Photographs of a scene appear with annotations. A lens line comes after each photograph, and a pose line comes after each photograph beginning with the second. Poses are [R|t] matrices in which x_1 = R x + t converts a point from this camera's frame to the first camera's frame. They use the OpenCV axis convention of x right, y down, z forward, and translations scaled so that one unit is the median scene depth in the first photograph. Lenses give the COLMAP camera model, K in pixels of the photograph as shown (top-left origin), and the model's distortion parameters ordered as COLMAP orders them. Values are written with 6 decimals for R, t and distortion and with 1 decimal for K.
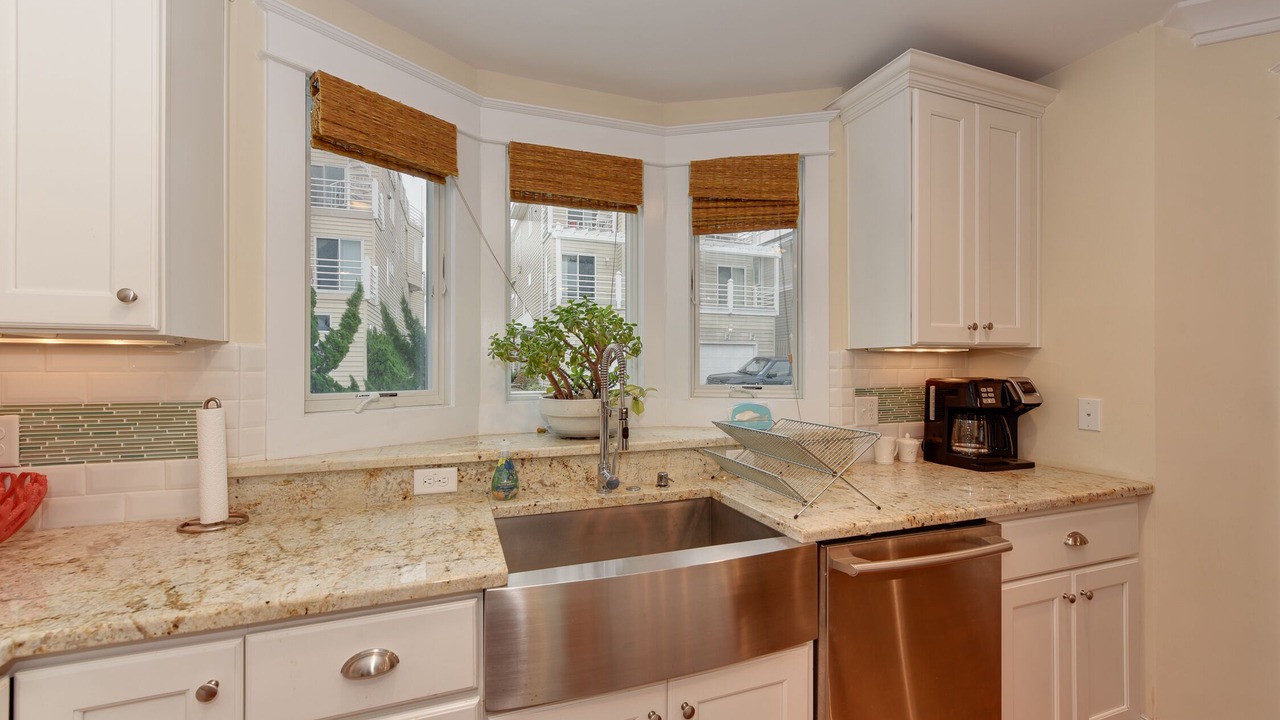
lens RADIAL K [[502.1, 0, 637.8], [0, 502.1, 366.0], [0, 0, 1]] dist [-0.013432, 0.005766]
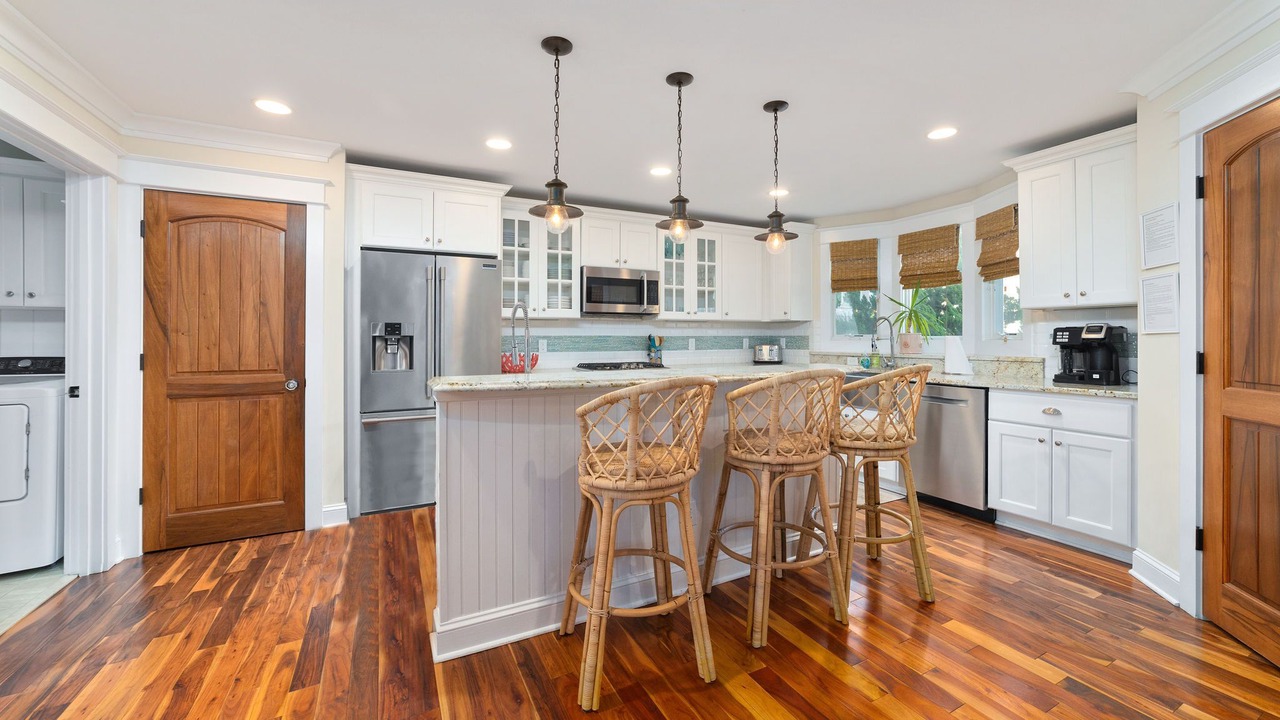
lens RADIAL K [[502.1, 0, 638.8], [0, 502.1, 333.7], [0, 0, 1]] dist [-0.013432, 0.005766]
pose [[0.138164, -0.005425, -0.990395, 2.362557], [0.008161, 0.999957, -0.004339, 0.050142], [0.990376, -0.007483, 0.138202, -0.738448]]
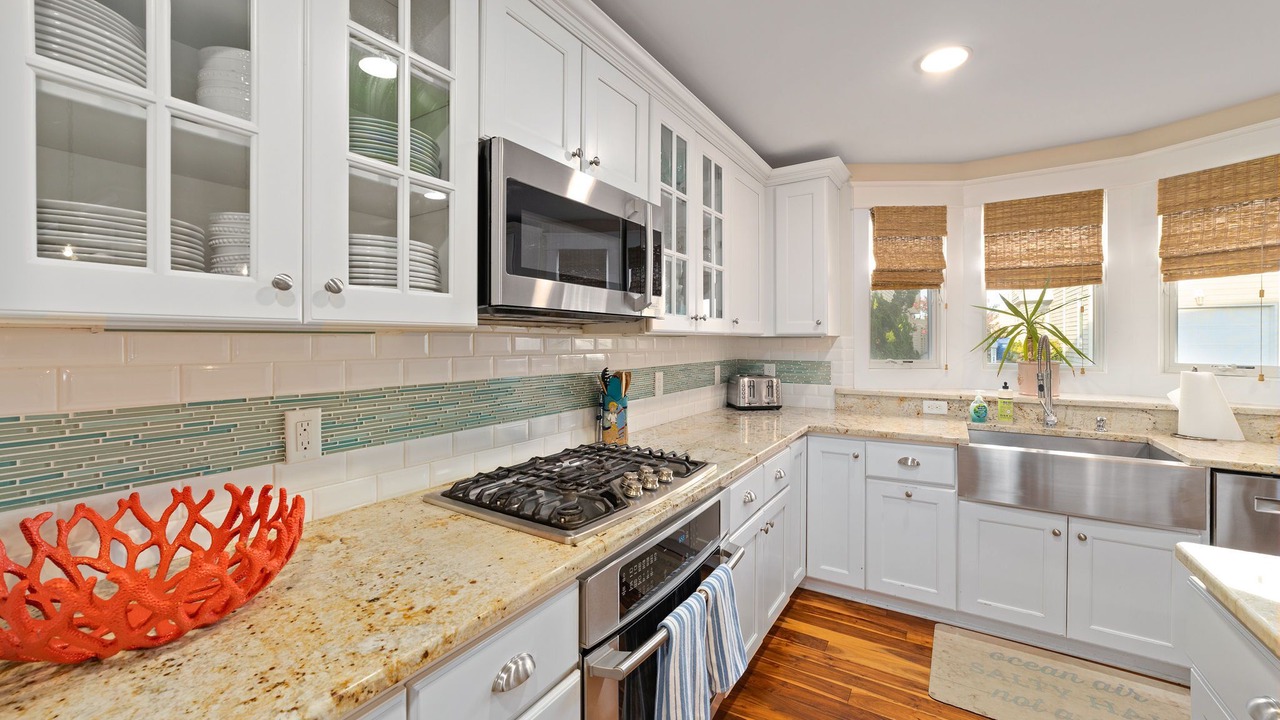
lens RADIAL K [[502.1, 0, 642.9], [0, 502.1, 341.9], [0, 0, 1]] dist [-0.013432, 0.005766]
pose [[0.618779, 0.004585, -0.785552, 0.362299], [0.002648, 0.999965, 0.007922, -0.033526], [0.785561, -0.006982, 0.618745, -0.943836]]
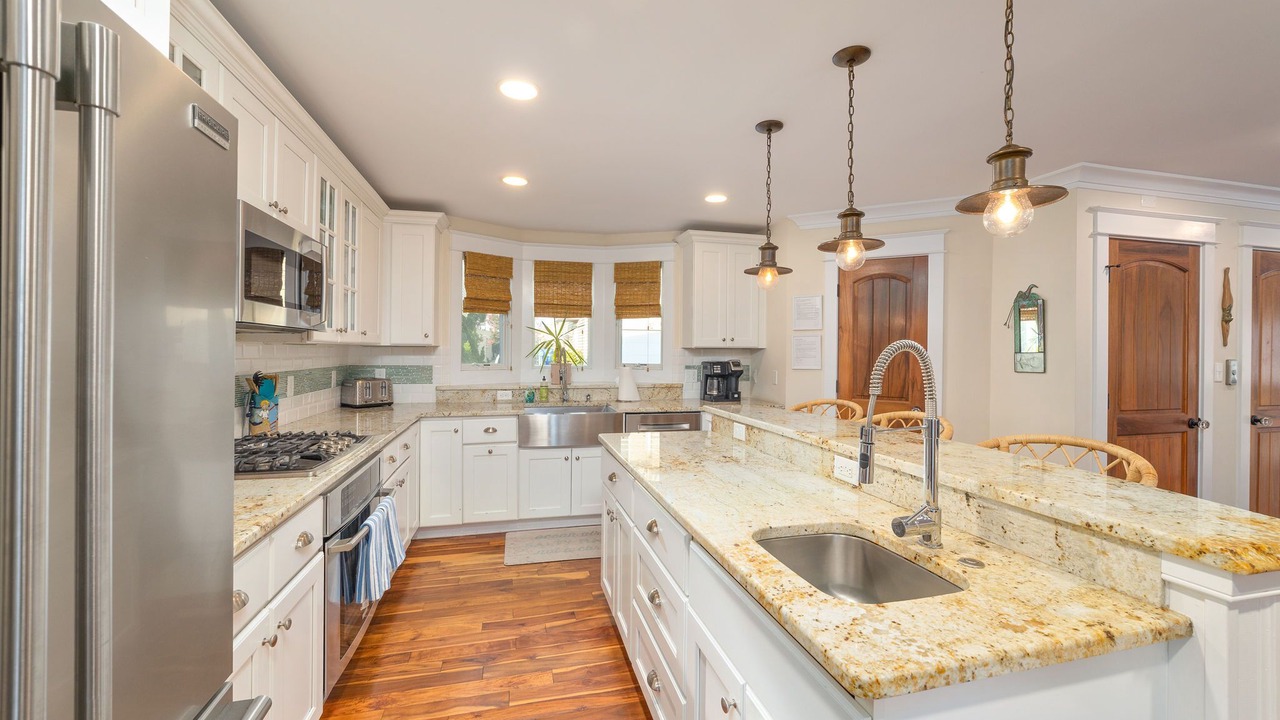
lens RADIAL K [[502.1, 0, 637.4], [0, 502.1, 351.8], [0, 0, 1]] dist [-0.013432, 0.005766]
pose [[0.995139, 0.010242, -0.097946, 0.551876], [-0.009750, 0.999937, 0.005504, -0.033567], [0.097996, -0.004522, 0.995177, -1.560093]]
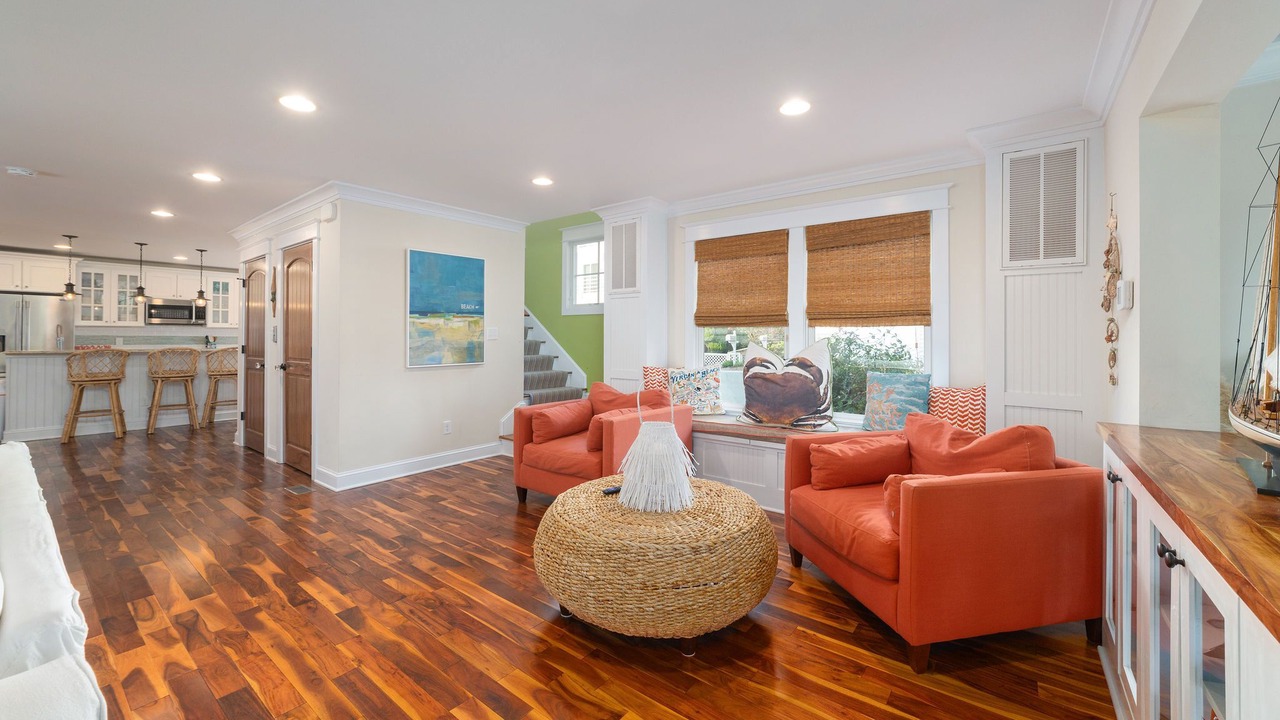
lens RADIAL K [[502.1, 0, 646.0], [0, 502.1, 331.6], [0, 0, 1]] dist [-0.013432, 0.005766]
pose [[0.548121, 0.000553, -0.836399, 6.506937], [-0.003233, 0.999994, -0.001457, -0.006496], [0.836393, 0.003503, 0.548120, 0.781880]]
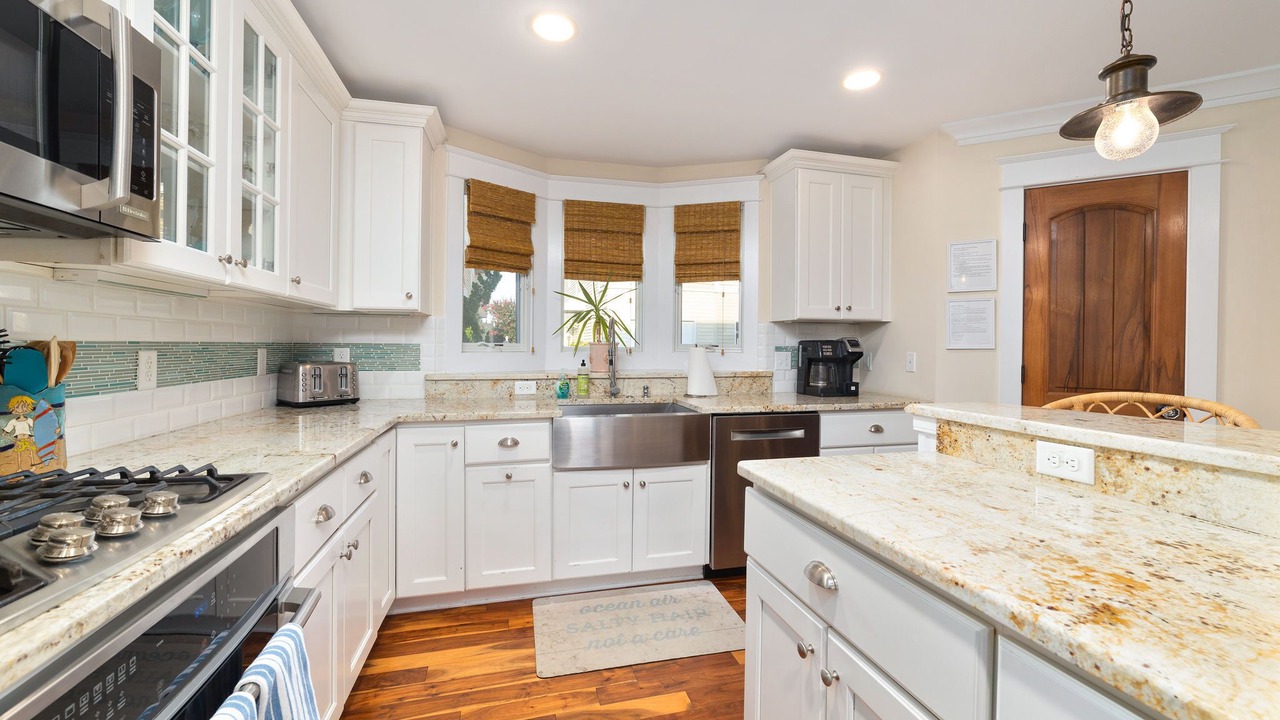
lens RADIAL K [[502.1, 0, 640.4], [0, 502.1, 347.2], [0, 0, 1]] dist [-0.013432, 0.005766]
pose [[0.995559, 0.010034, -0.093607, 0.195722], [-0.009477, 0.999935, 0.006395, 0.050646], [0.093666, -0.005480, 0.995589, -0.800375]]
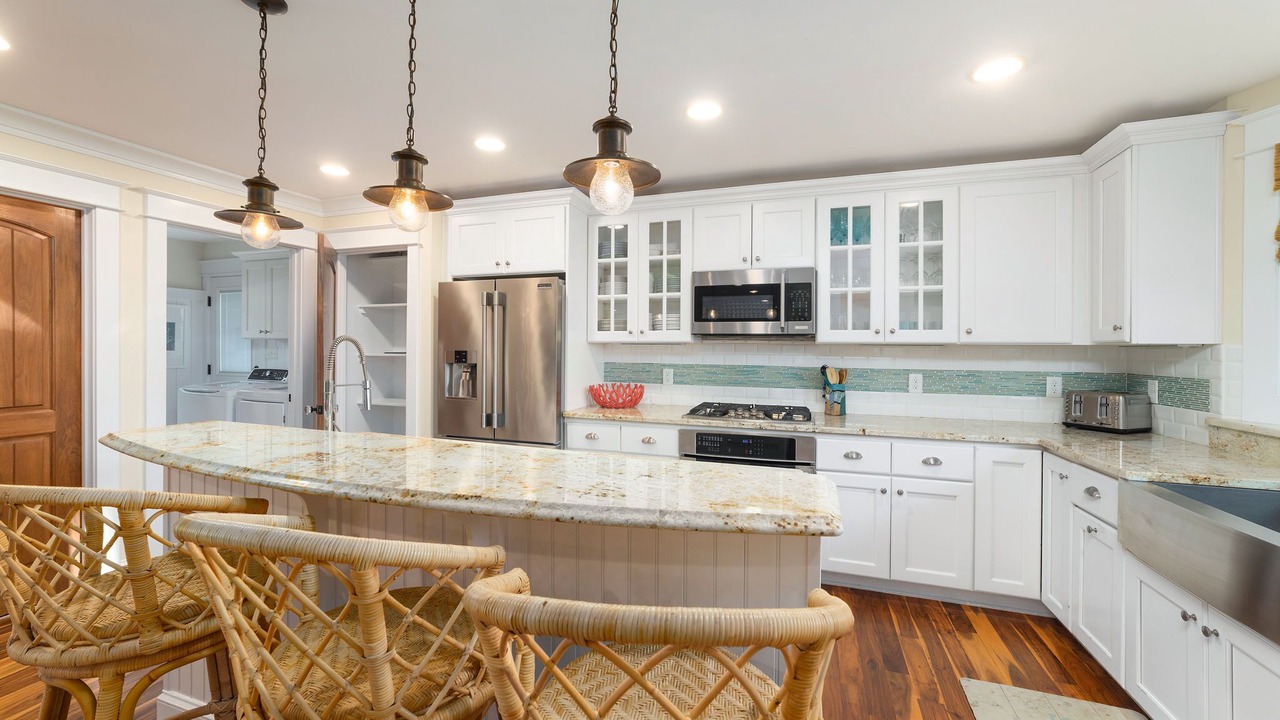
lens RADIAL K [[502.1, 0, 644.6], [0, 502.1, 348.0], [0, 0, 1]] dist [-0.013432, 0.005766]
pose [[-0.621518, -0.004071, -0.783389, 1.339780], [-0.003616, 0.999991, -0.002328, -0.019978], [0.783391, 0.001386, -0.621527, 0.435620]]
